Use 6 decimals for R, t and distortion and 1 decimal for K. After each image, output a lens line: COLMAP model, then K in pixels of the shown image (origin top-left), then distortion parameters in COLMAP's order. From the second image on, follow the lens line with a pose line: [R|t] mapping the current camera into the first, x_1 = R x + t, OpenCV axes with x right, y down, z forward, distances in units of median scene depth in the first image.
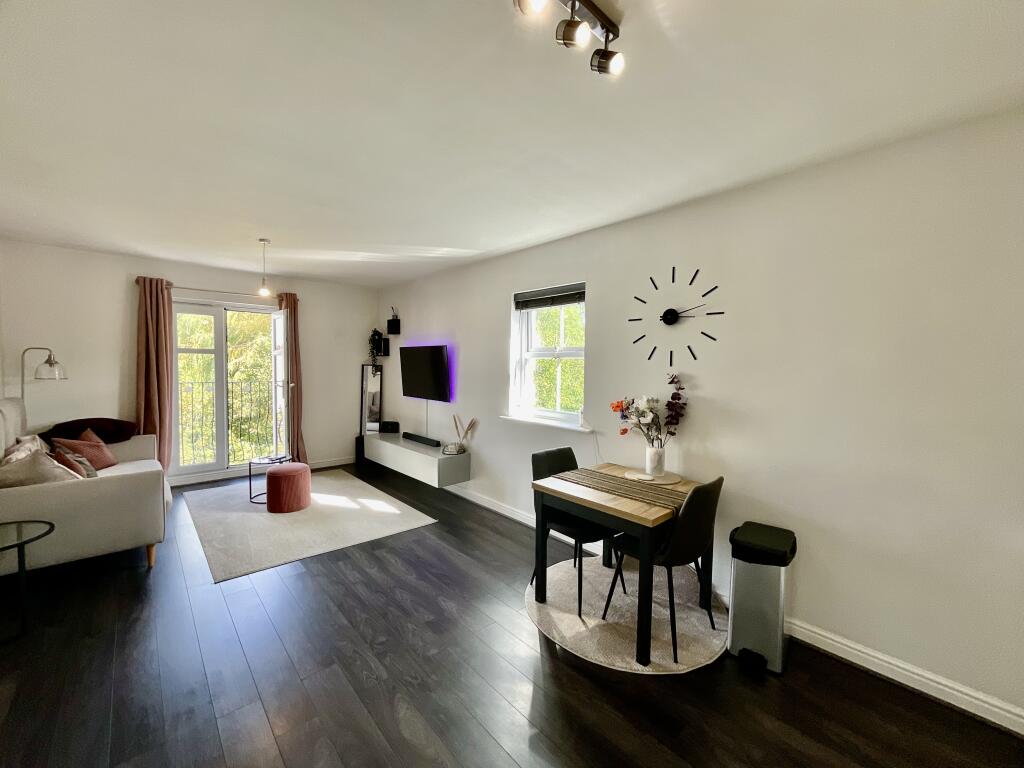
lens RADIAL K [[414.0, 0, 511.8], [0, 414.0, 382.4], [0, 0, 1]] dist [-0.000753, -0.000587]
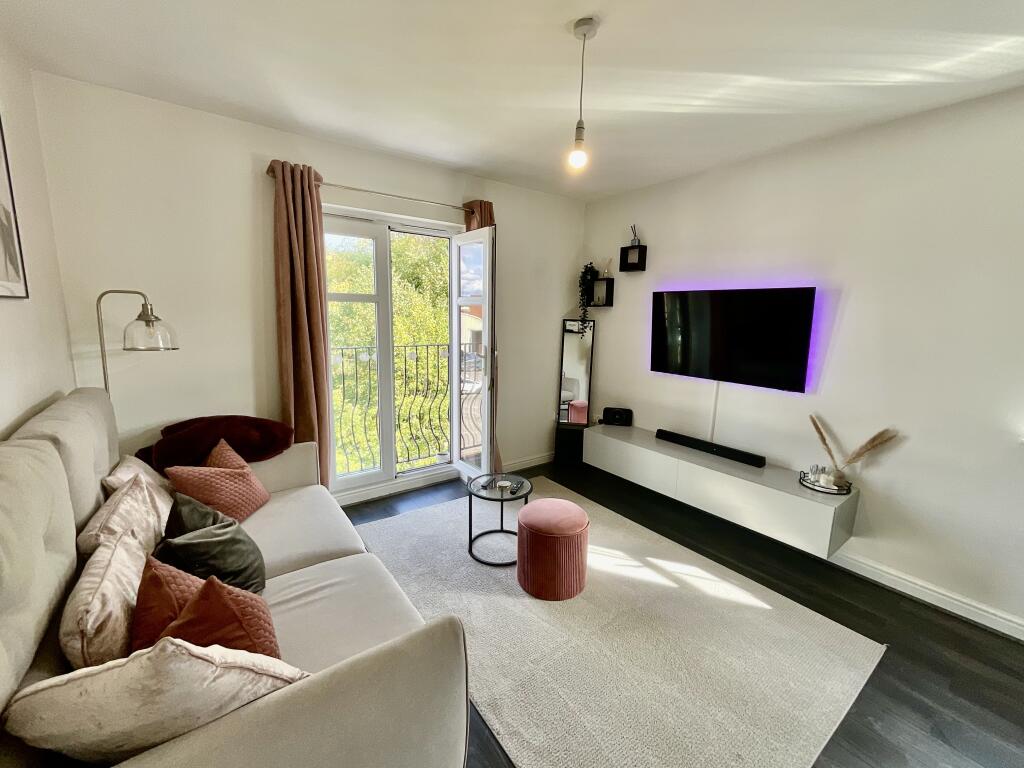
lens RADIAL K [[414.0, 0, 506.0], [0, 414.0, 375.3], [0, 0, 1]] dist [-0.000753, -0.000587]
pose [[0.994895, 0.020262, -0.098856, -0.535730], [-0.009509, 0.994099, 0.108058, -0.033431], [0.100463, -0.106566, 0.989217, 0.455231]]
